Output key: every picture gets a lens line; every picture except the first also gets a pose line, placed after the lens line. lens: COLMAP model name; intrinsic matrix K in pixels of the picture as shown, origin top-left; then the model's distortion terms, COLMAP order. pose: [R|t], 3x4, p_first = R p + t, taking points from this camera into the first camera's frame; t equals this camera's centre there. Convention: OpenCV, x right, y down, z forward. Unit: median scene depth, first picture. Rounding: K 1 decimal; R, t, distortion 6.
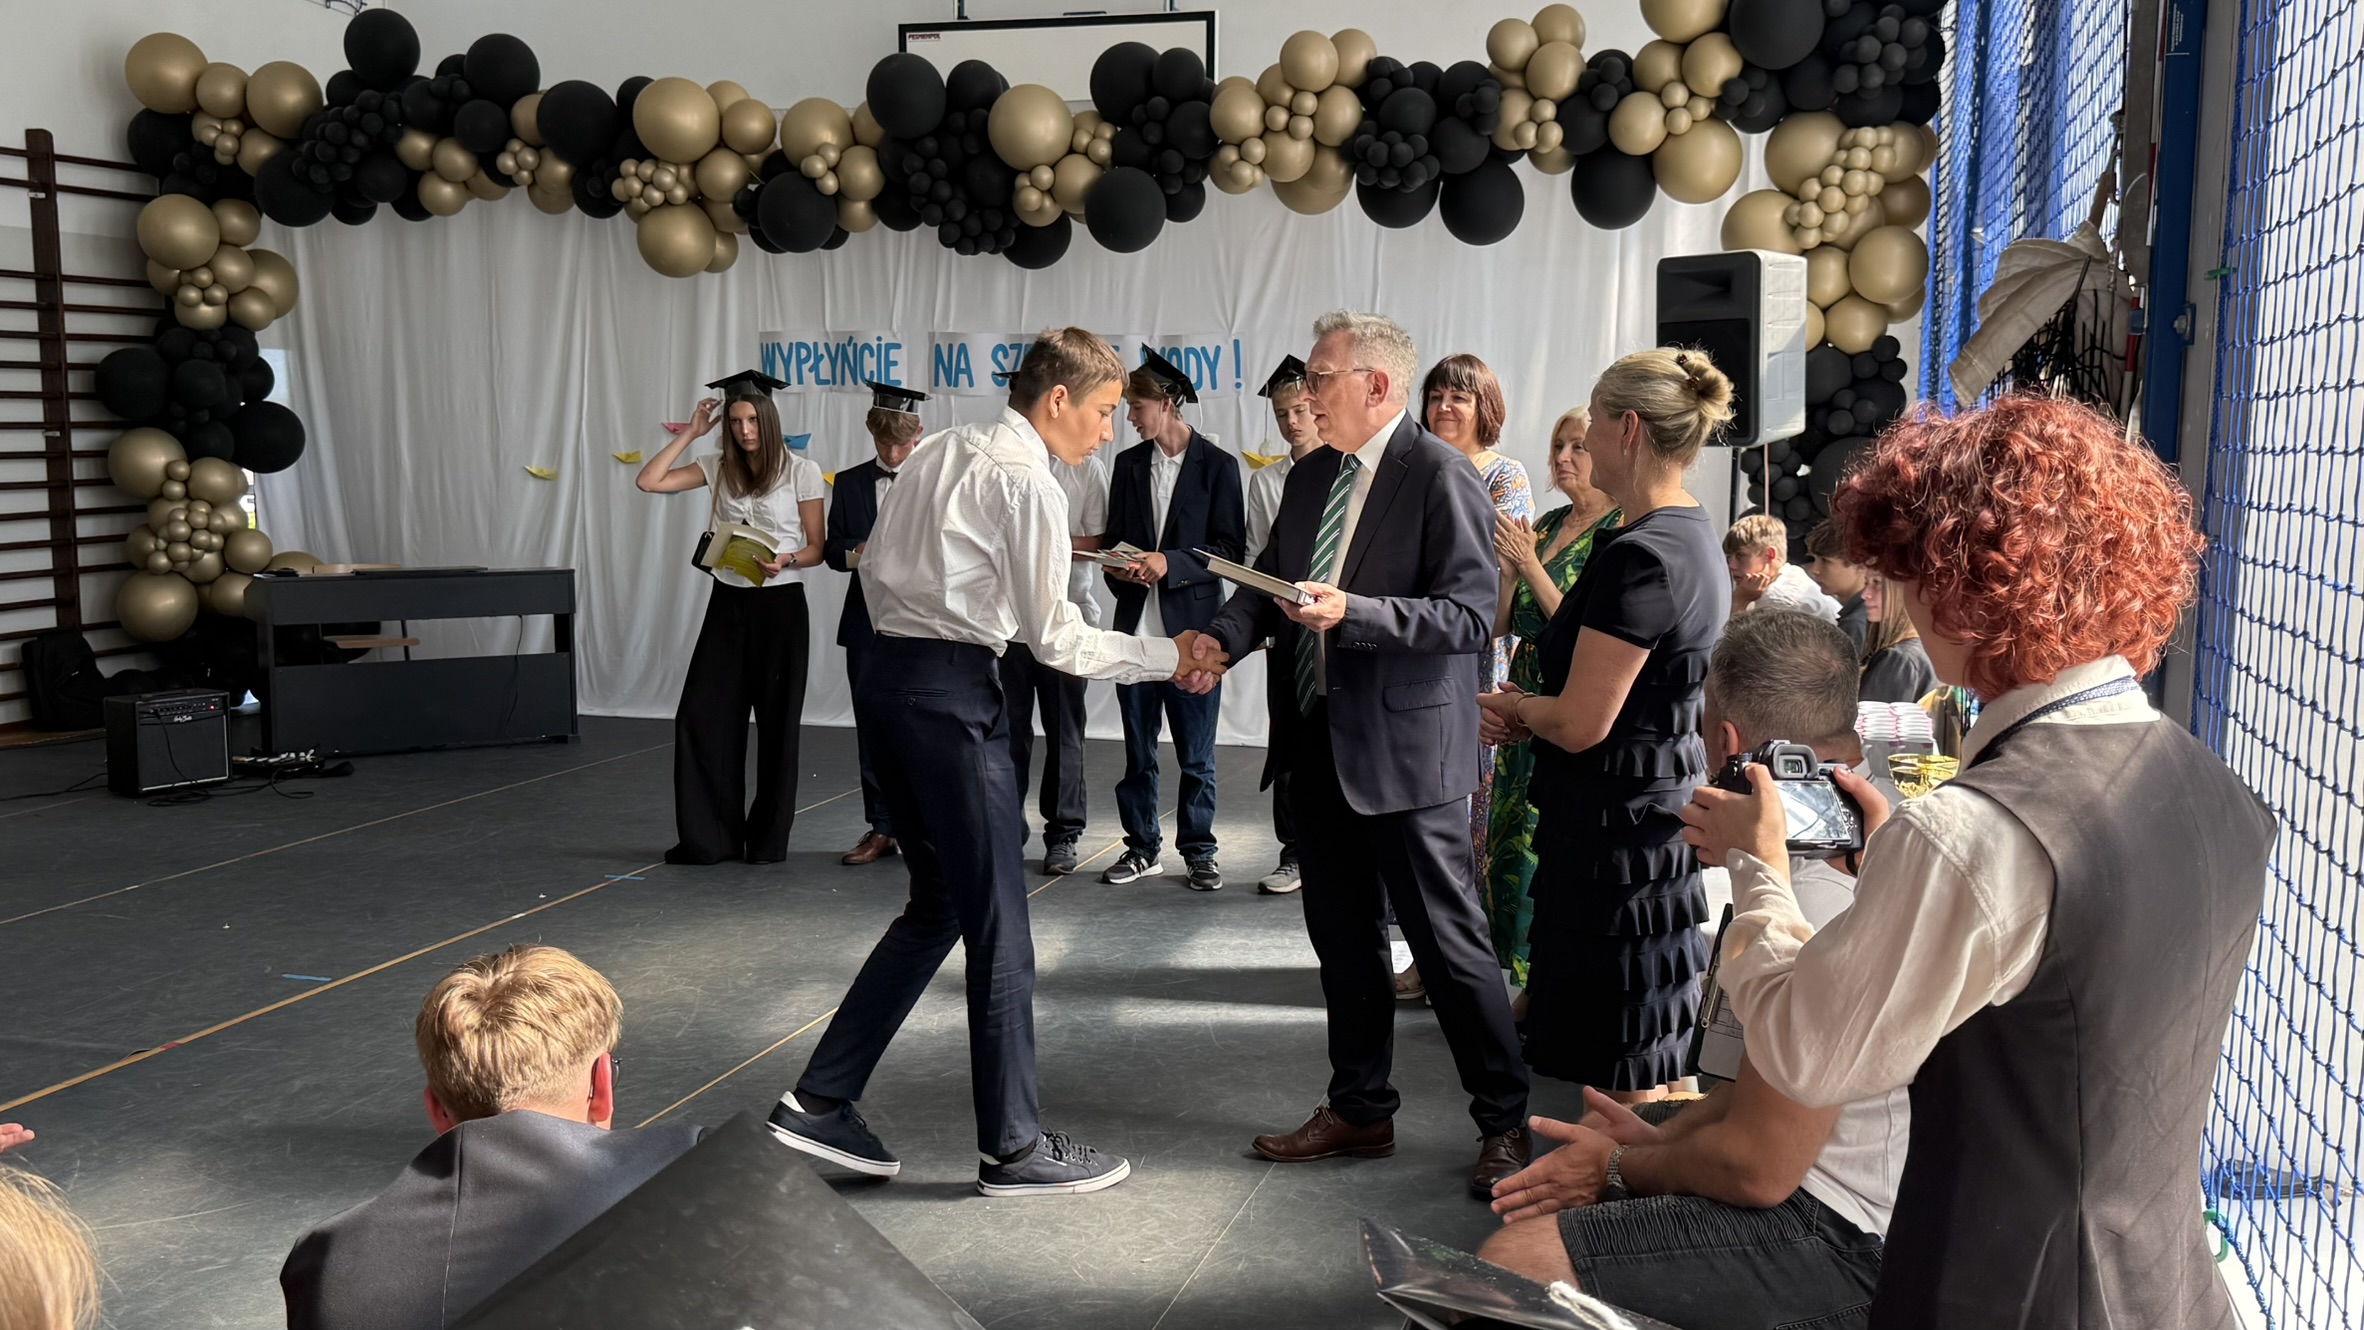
lens RADIAL K [[2264.1, 0, 1186.8], [0, 2264.1, 687.5], [0, 0, 1]] dist [0.109107, 0.000000]
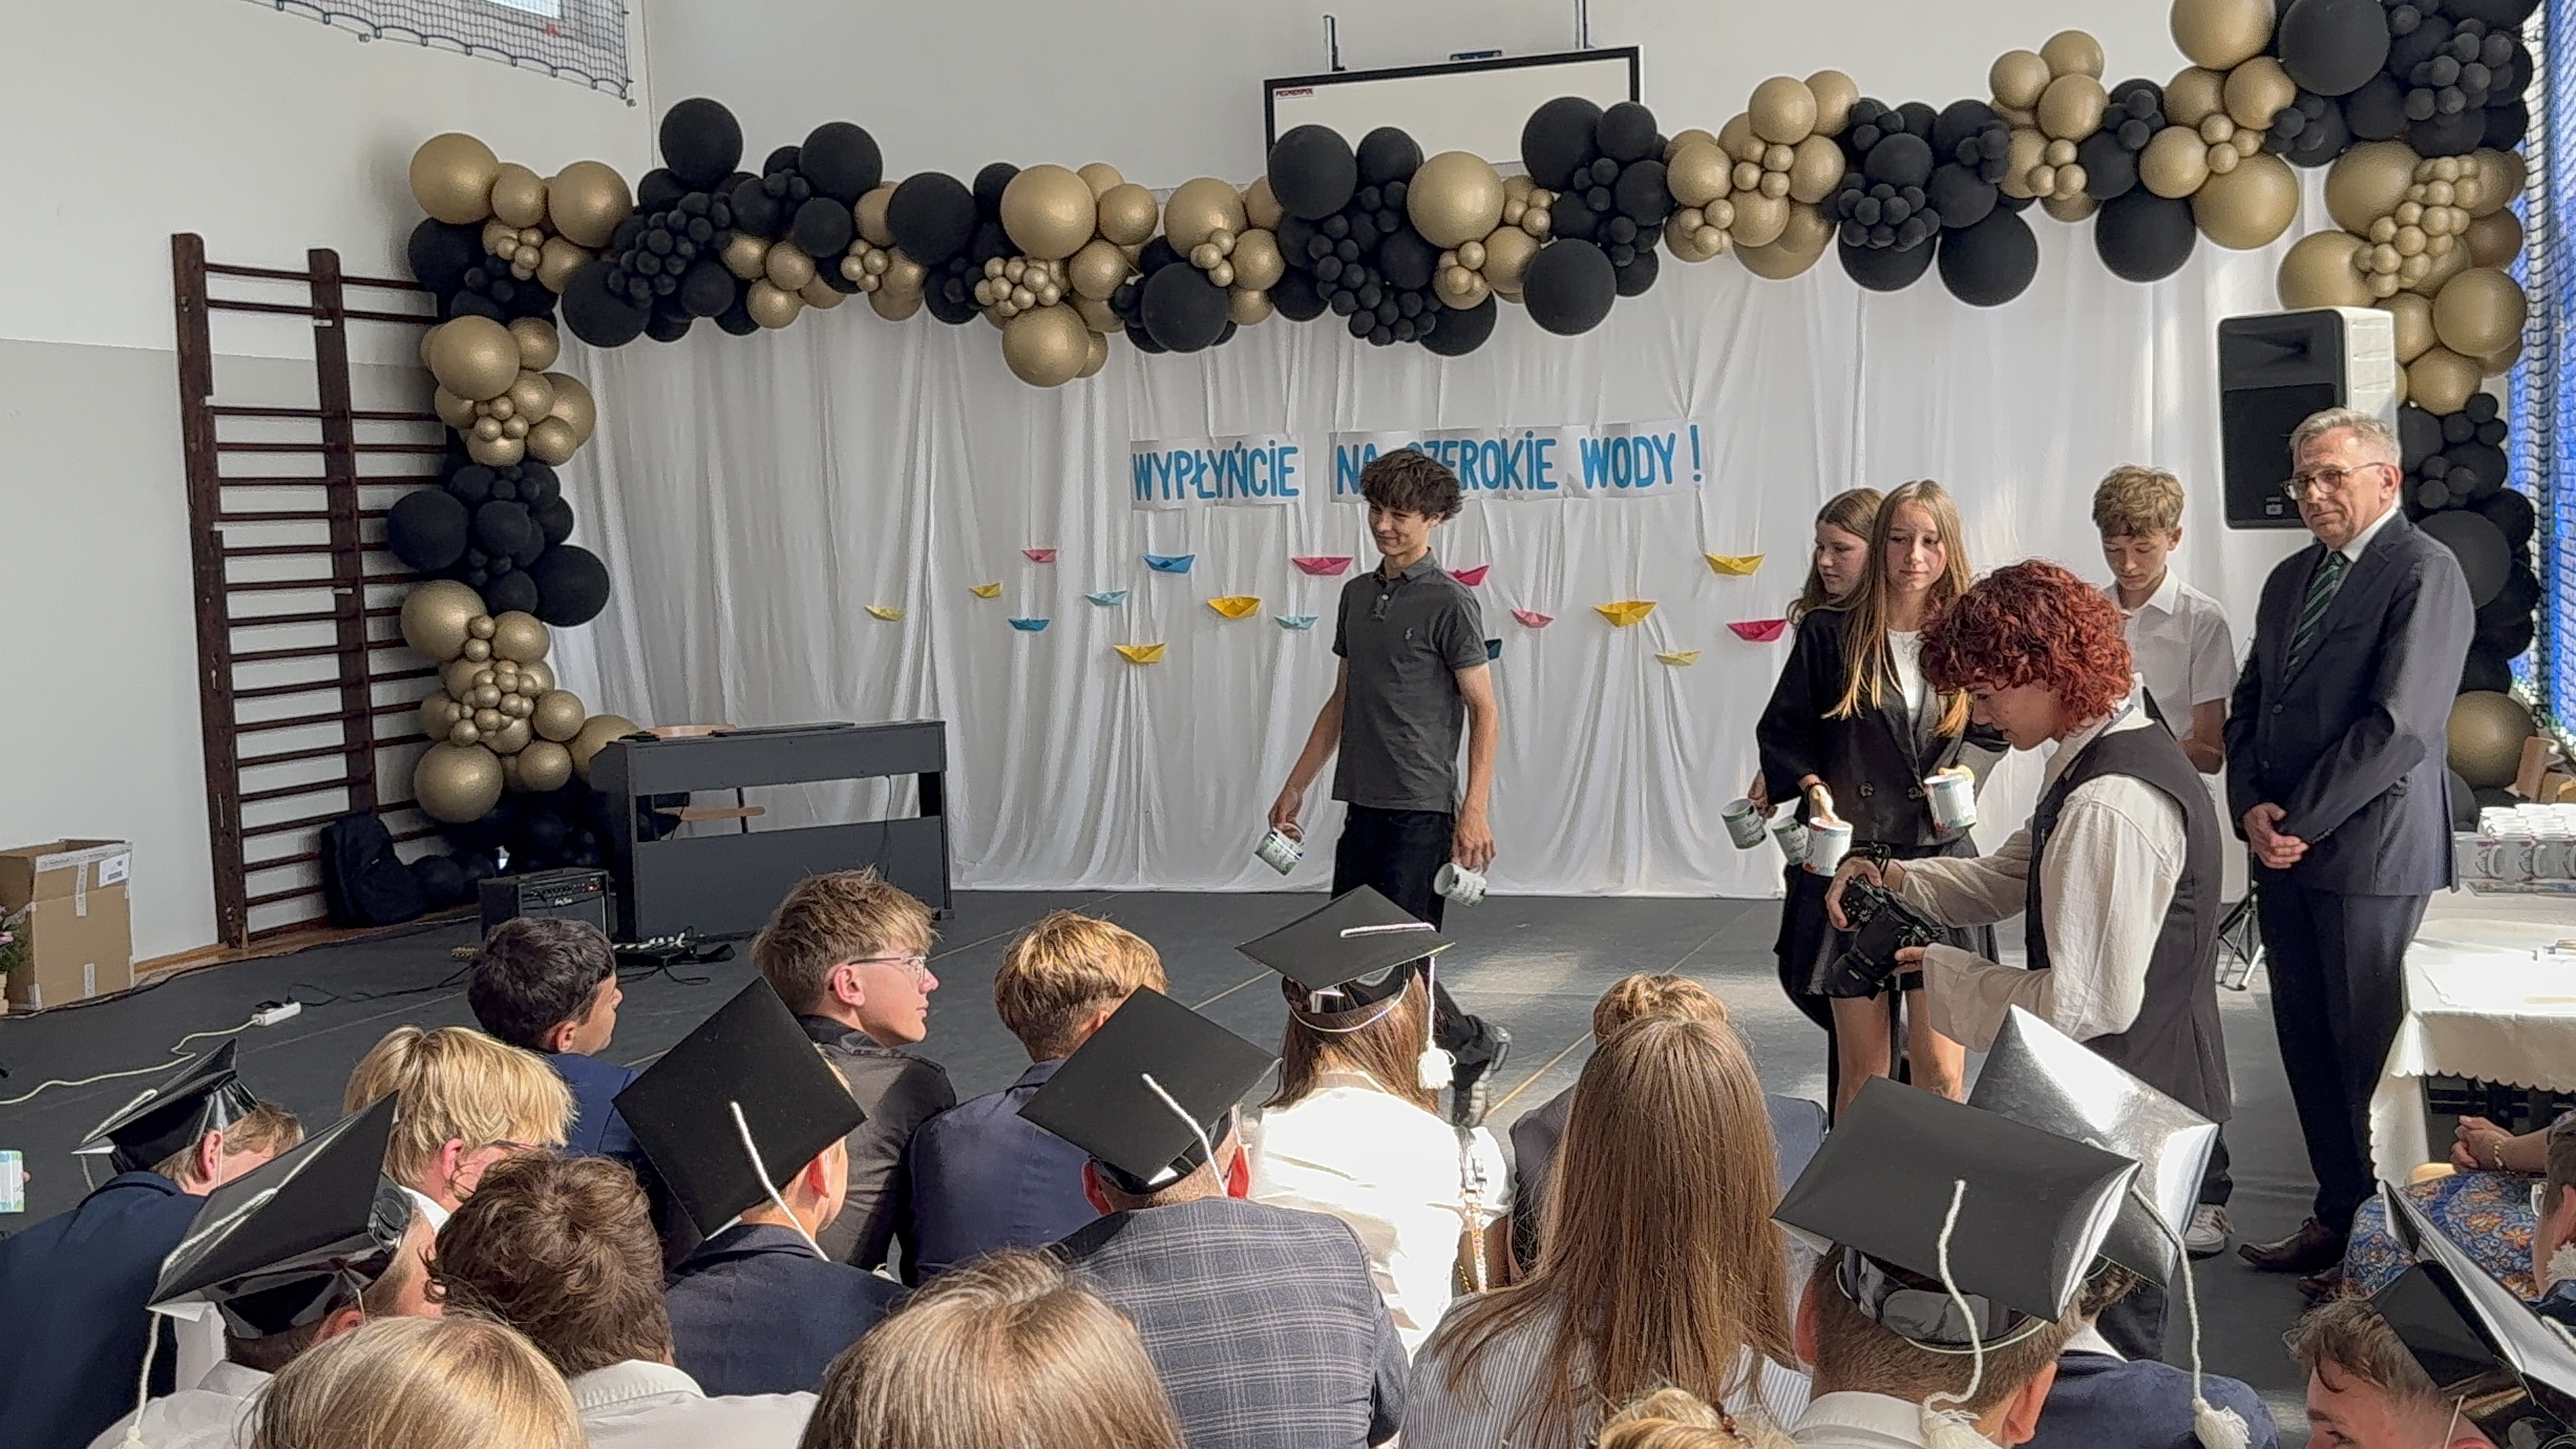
lens RADIAL K [[3079.8, 0, 1261.6], [0, 3079.8, 770.4], [0, 0, 1]] dist [0.142975, 0.000000]
pose [[0.997634, -0.035586, -0.058830, -0.076905], [0.033709, 0.998900, -0.032595, 0.010446], [0.059925, 0.030535, 0.997736, -0.180310]]
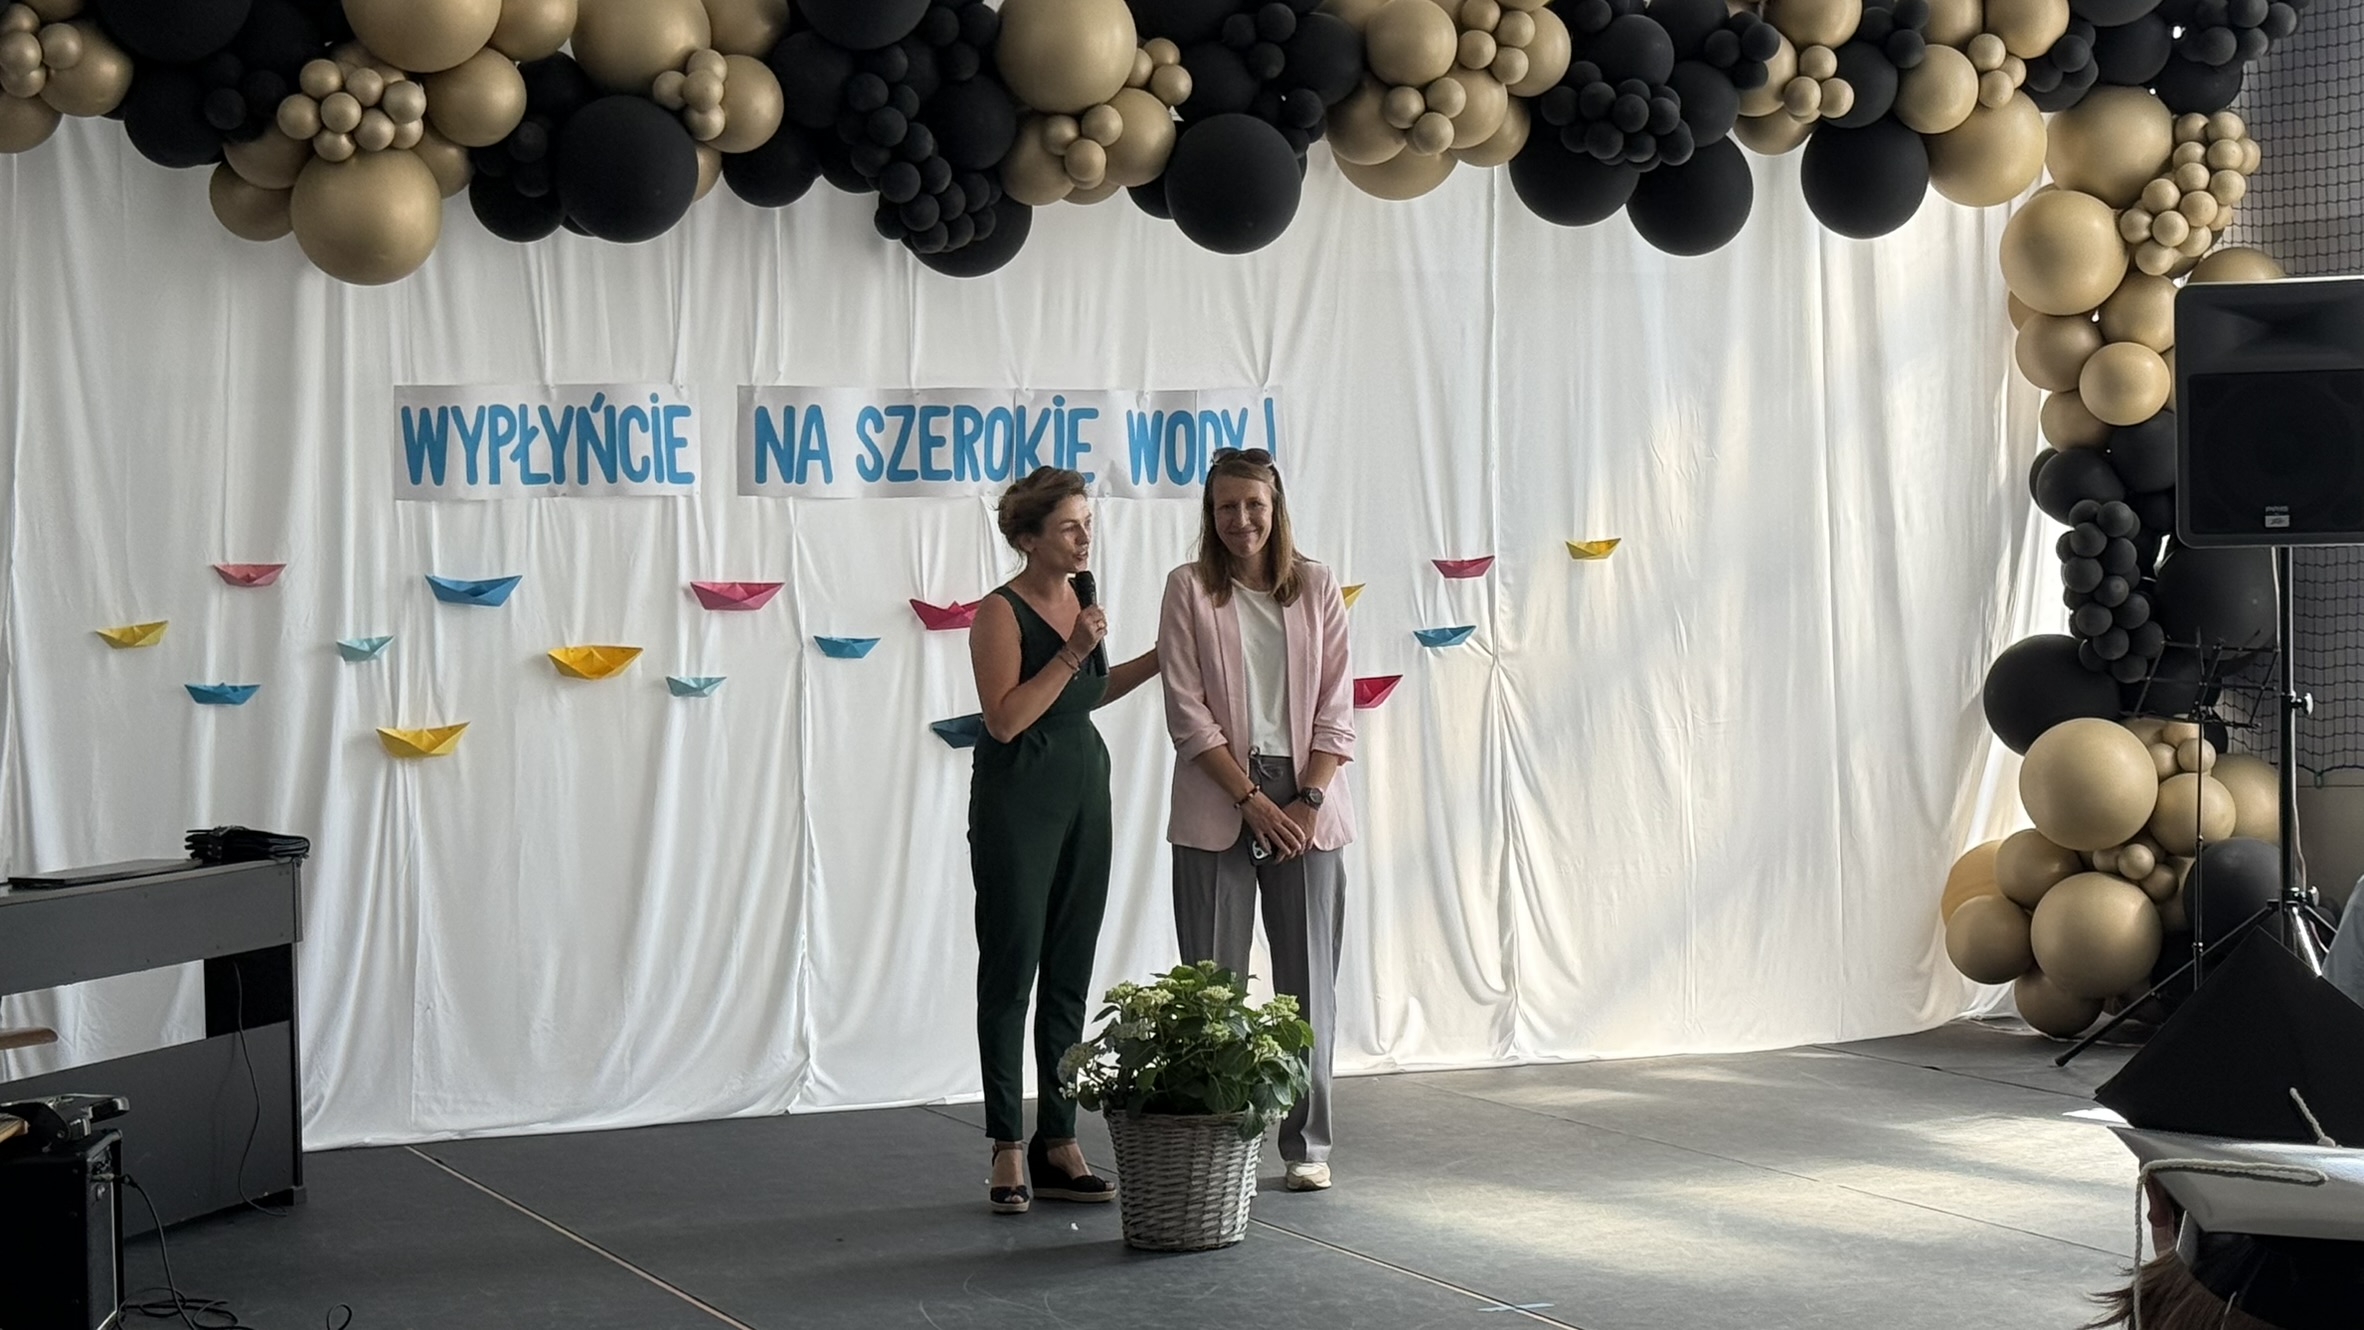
lens RADIAL K [[4652.1, 0, 1180.7], [0, 4652.1, 661.1], [0, 0, 1]] dist [0.176351, 0.000000]
pose [[0.759940, -0.037047, 0.648936, -0.791462], [0.097614, 0.993557, -0.057591, -0.015497], [-0.642621, 0.107111, 0.758660, 0.086285]]
